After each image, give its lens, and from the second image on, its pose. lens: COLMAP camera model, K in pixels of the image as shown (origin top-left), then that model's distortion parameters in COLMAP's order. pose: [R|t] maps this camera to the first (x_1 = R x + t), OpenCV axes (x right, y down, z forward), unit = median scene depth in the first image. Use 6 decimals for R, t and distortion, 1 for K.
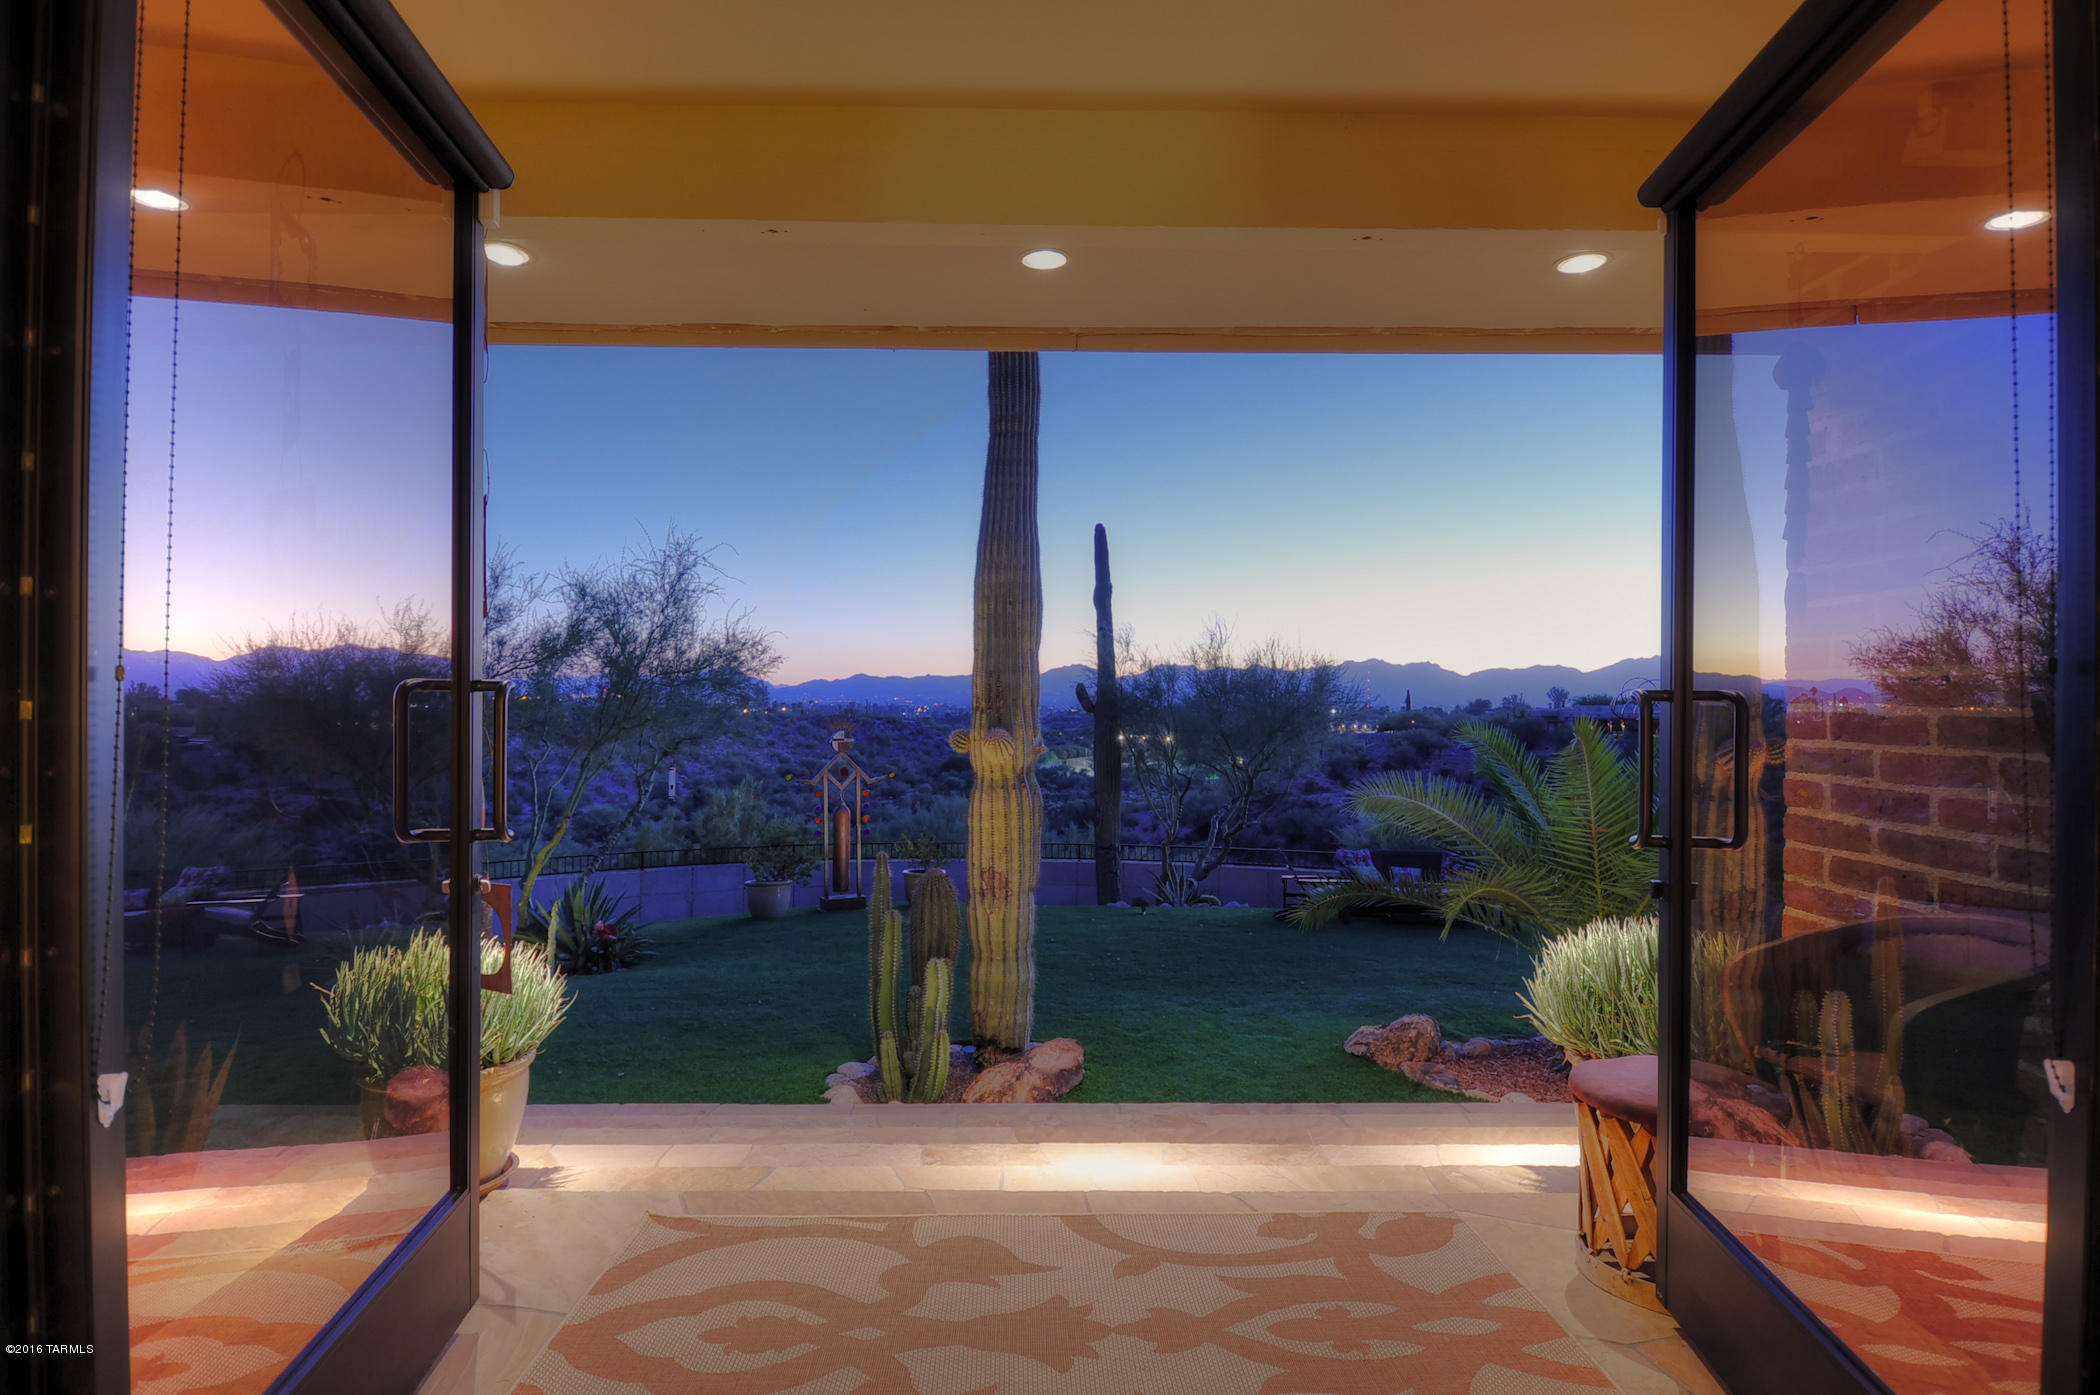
lens RADIAL K [[1115.8, 0, 1046.7], [0, 1115.8, 690.5], [0, 0, 1]] dist [0.016125, -0.002121]
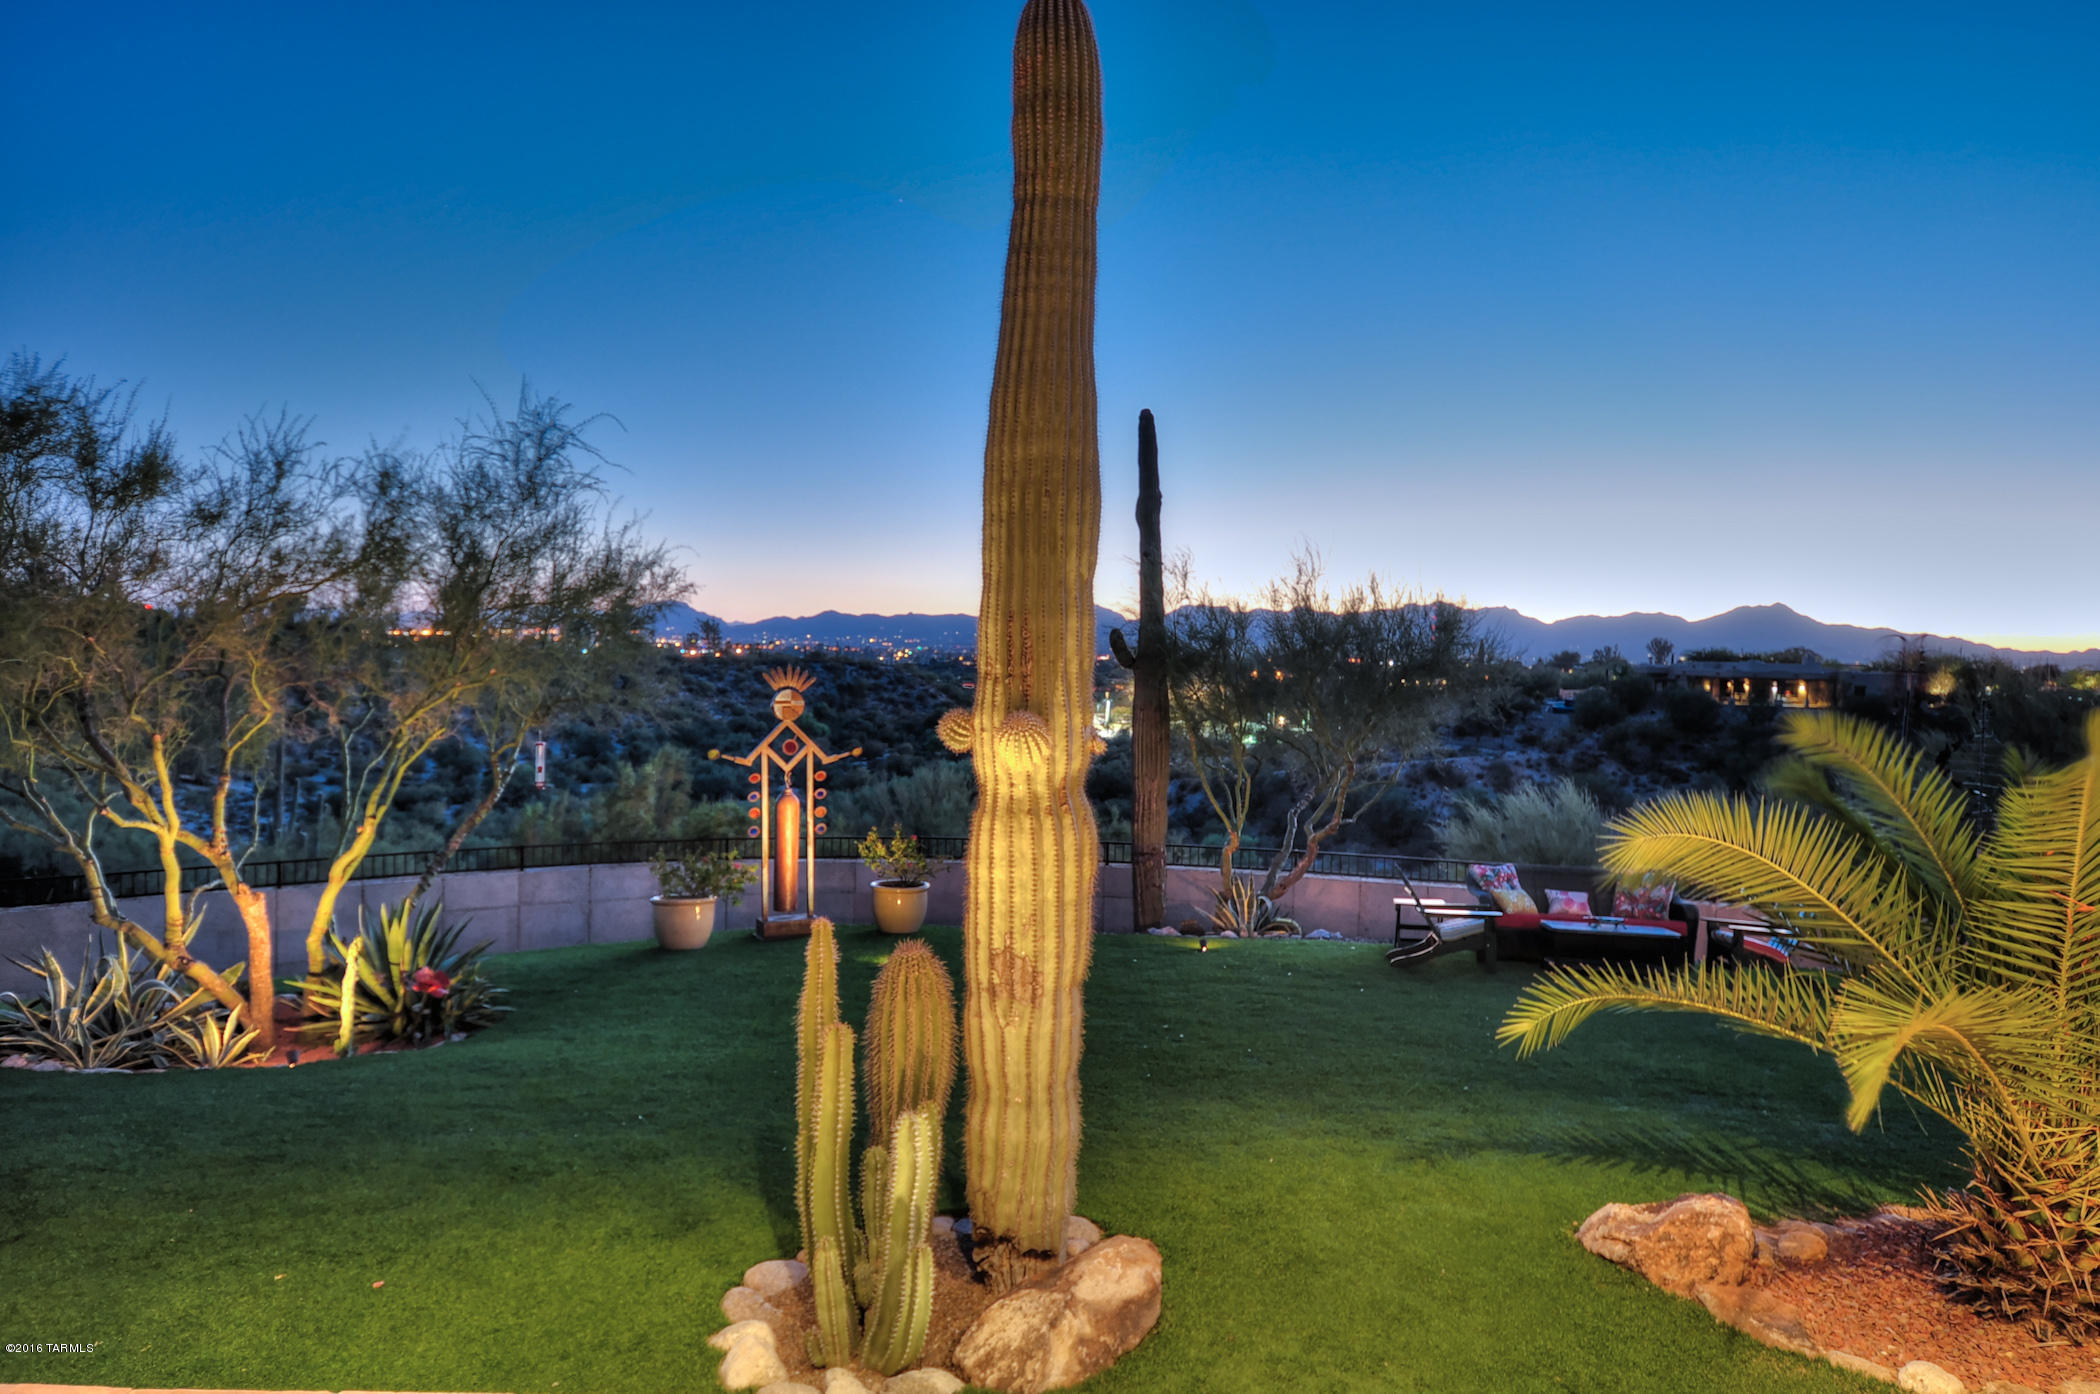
lens RADIAL K [[1319.5, 0, 1055.7], [0, 1319.5, 695.1], [0, 0, 1]] dist [0.017706, 0.000182]
pose [[0.999876, 0.015092, 0.004505, -0.018727], [-0.015286, 0.998795, 0.046639, -0.004059], [-0.003796, -0.046702, 0.998902, 0.196860]]
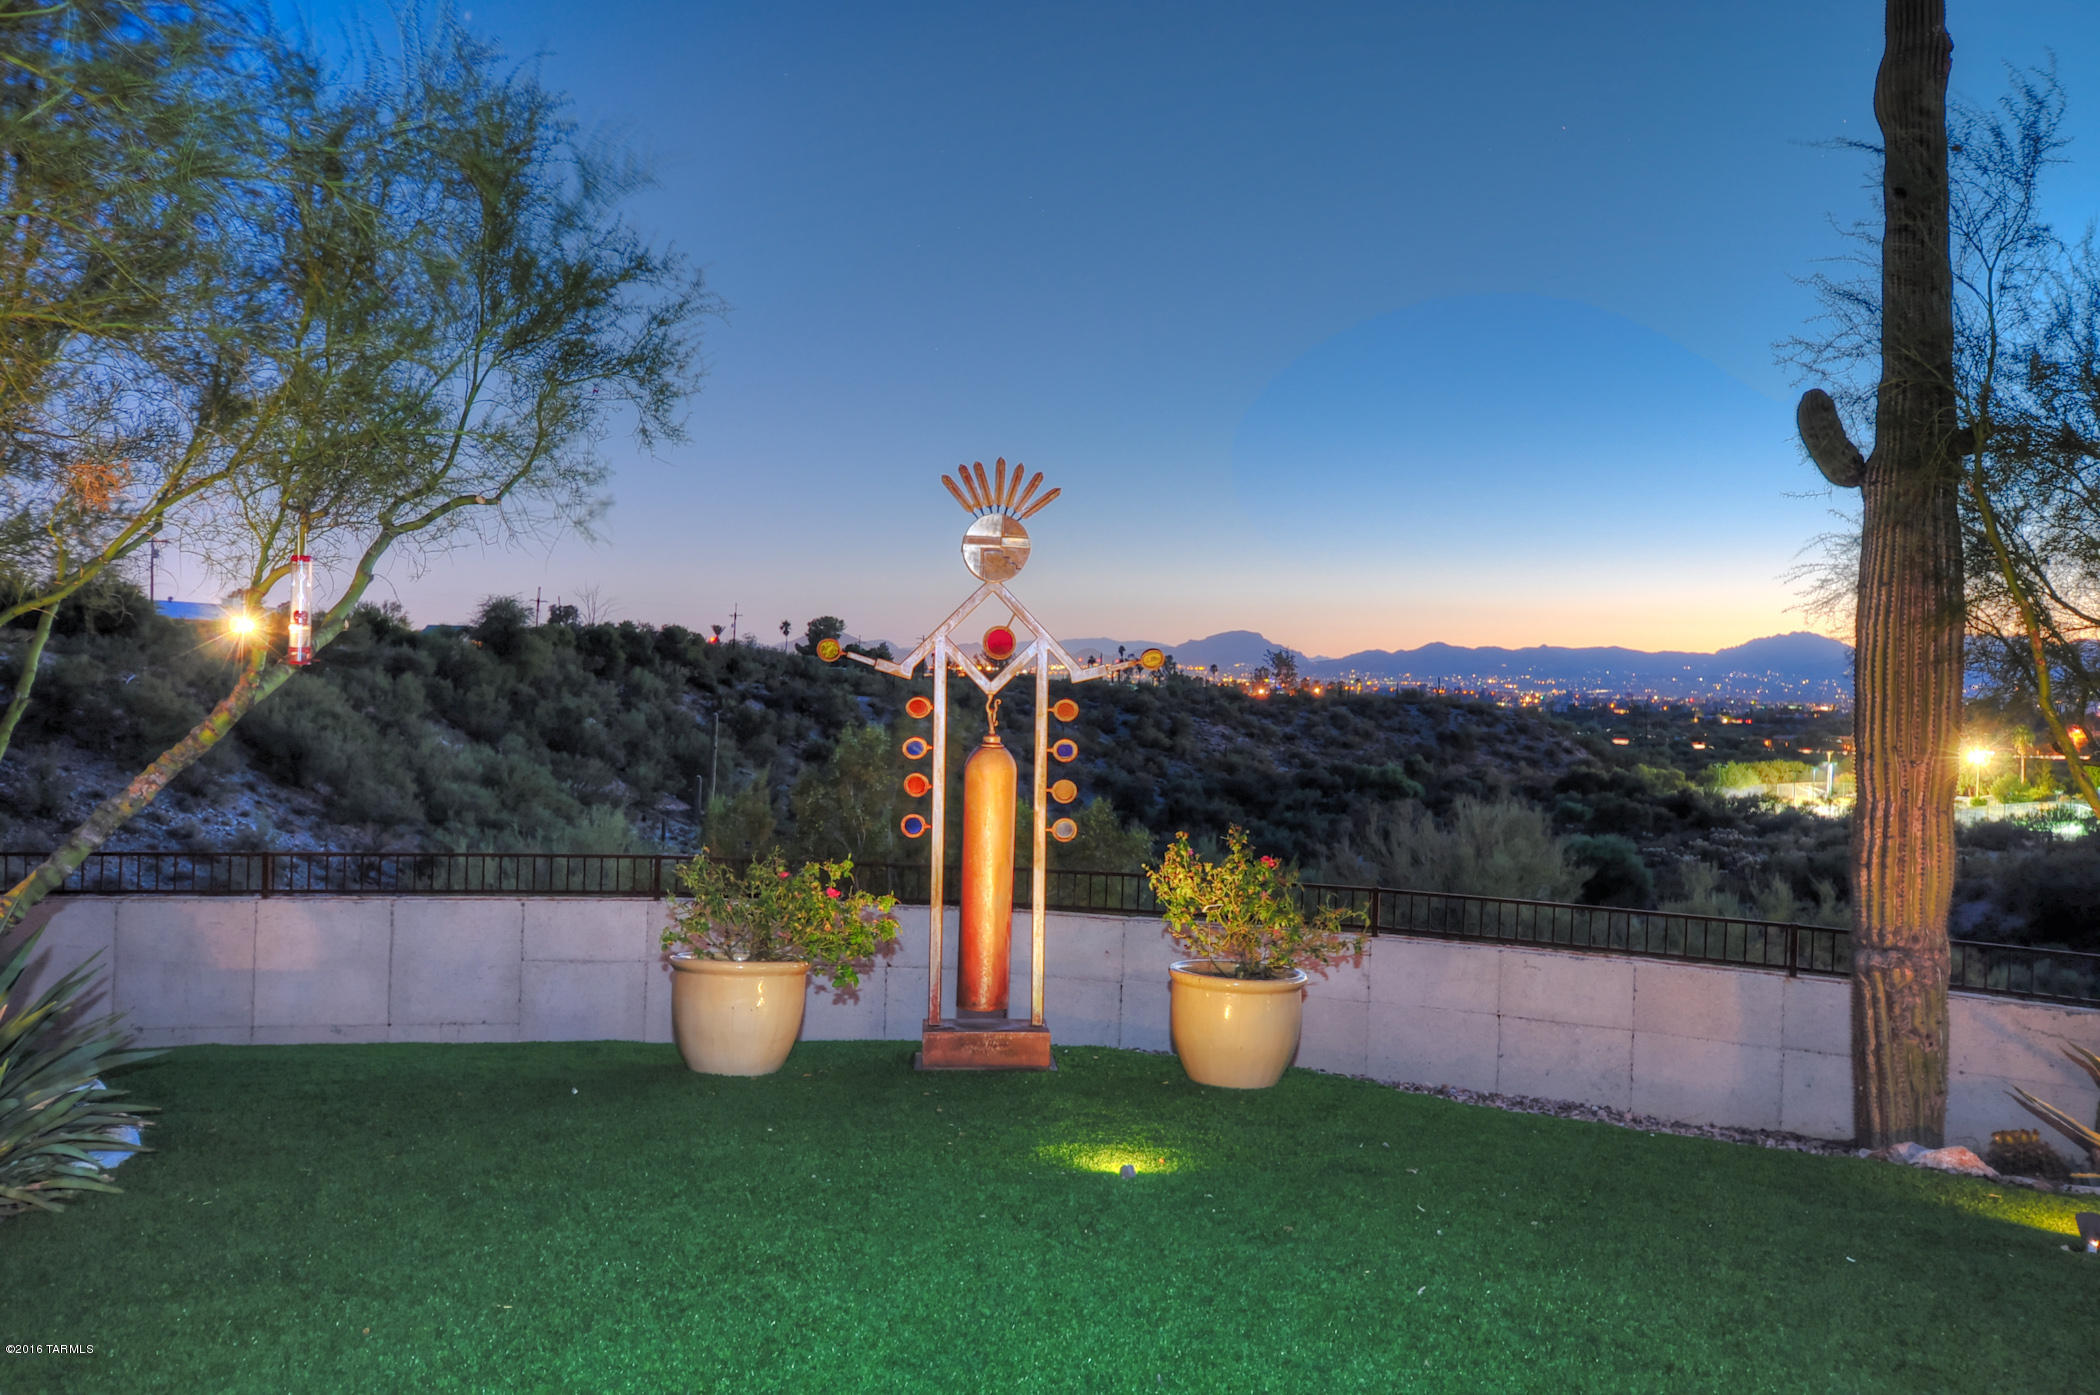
lens RADIAL K [[1664.2, 0, 1046.1], [0, 1664.2, 698.8], [0, 0, 1]] dist [0.027678, 0.000253]
pose [[0.922327, 0.030651, -0.385192, 0.023164], [-0.023340, 0.999448, 0.023642, 0.105207], [0.385704, -0.012815, 0.922534, 0.756142]]
